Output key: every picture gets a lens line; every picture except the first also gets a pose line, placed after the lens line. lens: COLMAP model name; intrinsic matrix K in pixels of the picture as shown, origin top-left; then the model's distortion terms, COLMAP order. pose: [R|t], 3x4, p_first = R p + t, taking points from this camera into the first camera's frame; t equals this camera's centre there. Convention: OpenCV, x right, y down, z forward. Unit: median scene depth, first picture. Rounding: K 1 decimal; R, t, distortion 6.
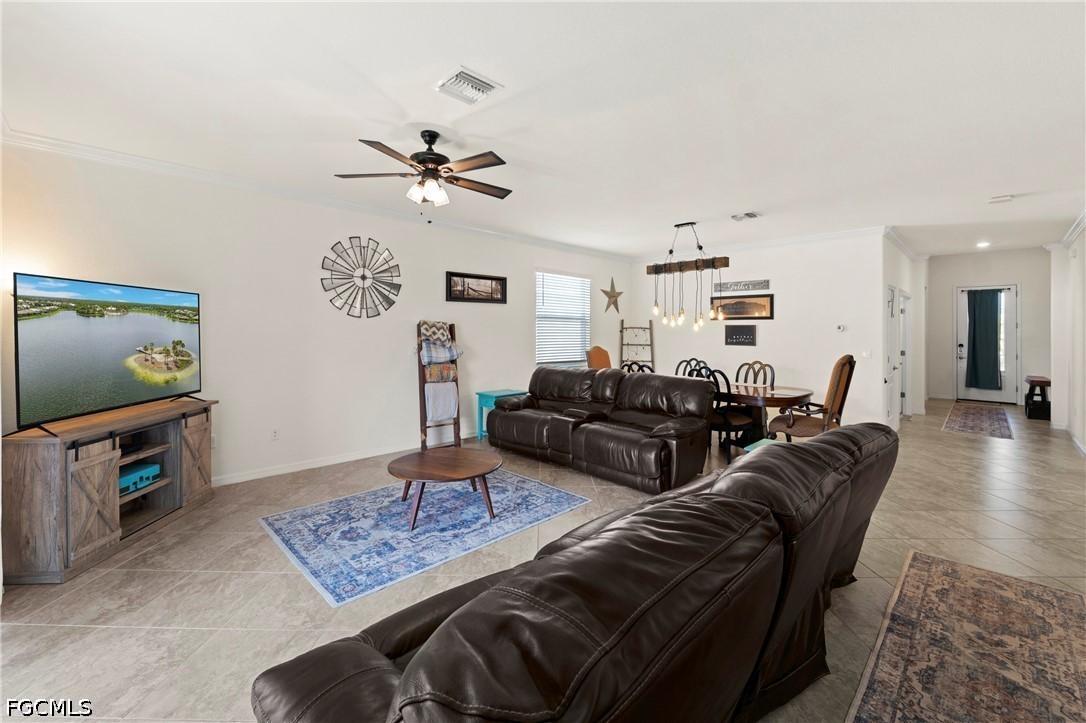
lens RADIAL K [[452.8, 0, 533.0], [0, 452.8, 333.6], [0, 0, 1]] dist [-0.011652, 0.000328]
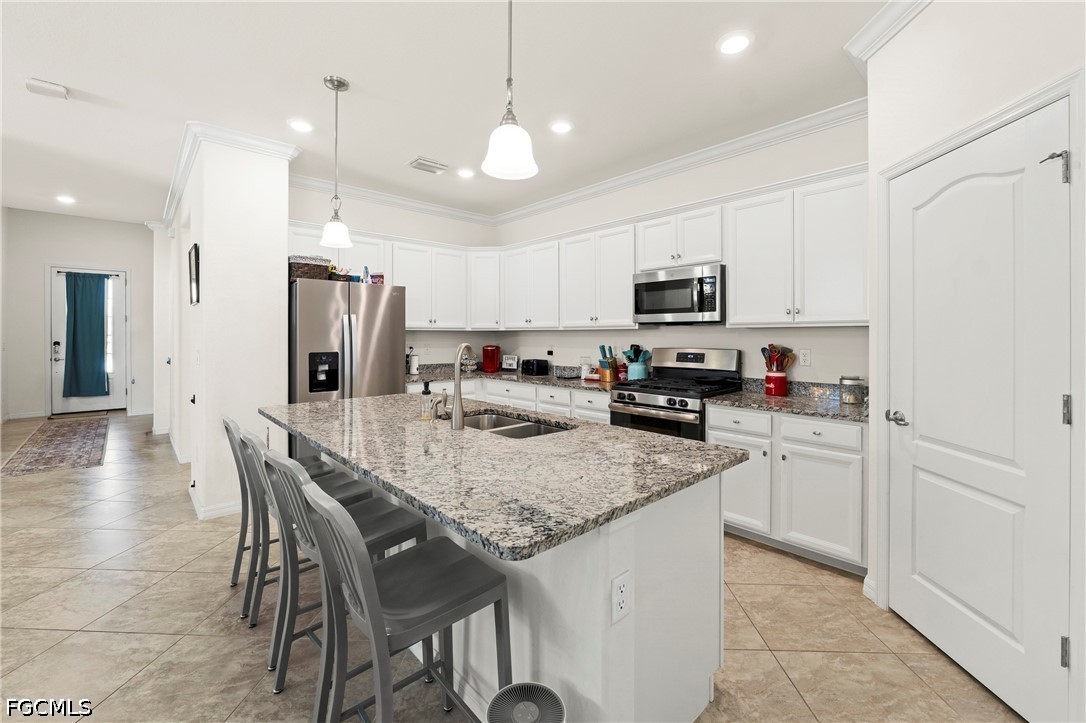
lens RADIAL K [[448.6, 0, 544.5], [0, 448.6, 334.7], [0, 0, 1]] dist [-0.009670, -0.000167]
pose [[0.024553, -0.004350, 0.999689, 0.377879], [0.005371, 0.999977, 0.004219, 0.022147], [-0.999684, 0.005266, 0.024575, 0.261515]]
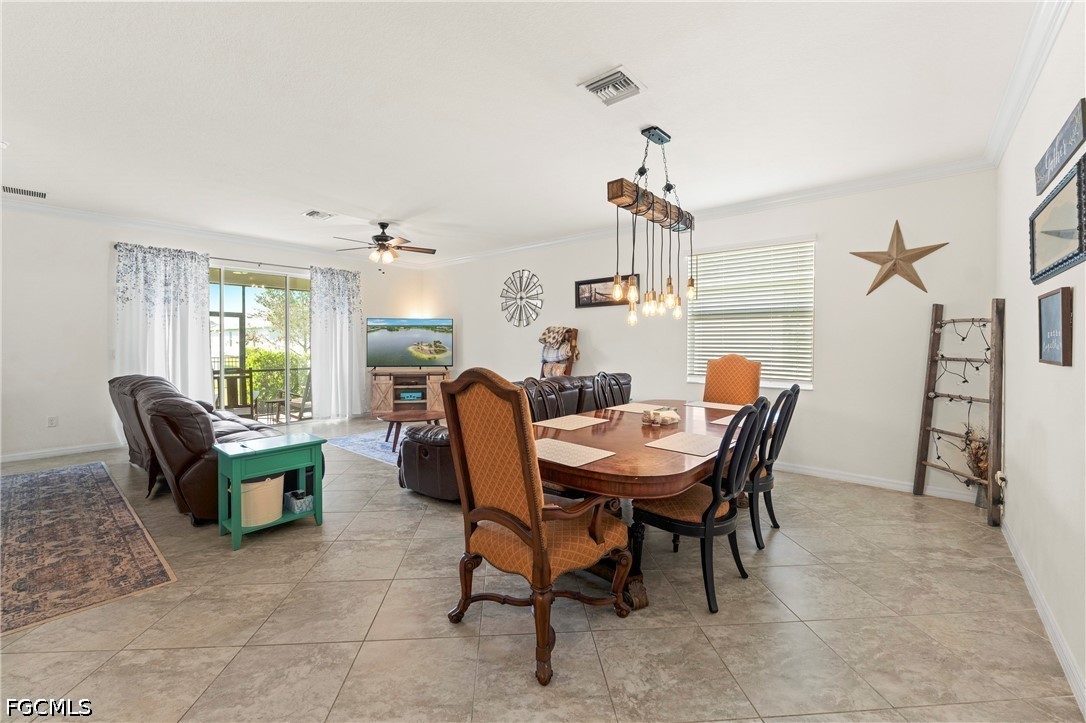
lens RADIAL K [[444.5, 0, 543.8], [0, 444.5, 340.0], [0, 0, 1]] dist [-0.006381, -0.000282]
pose [[0.087339, -0.013045, -0.996093, 0.885764], [-0.010653, 0.999845, -0.014029, 0.022380], [0.996122, 0.011837, 0.087186, 0.823362]]
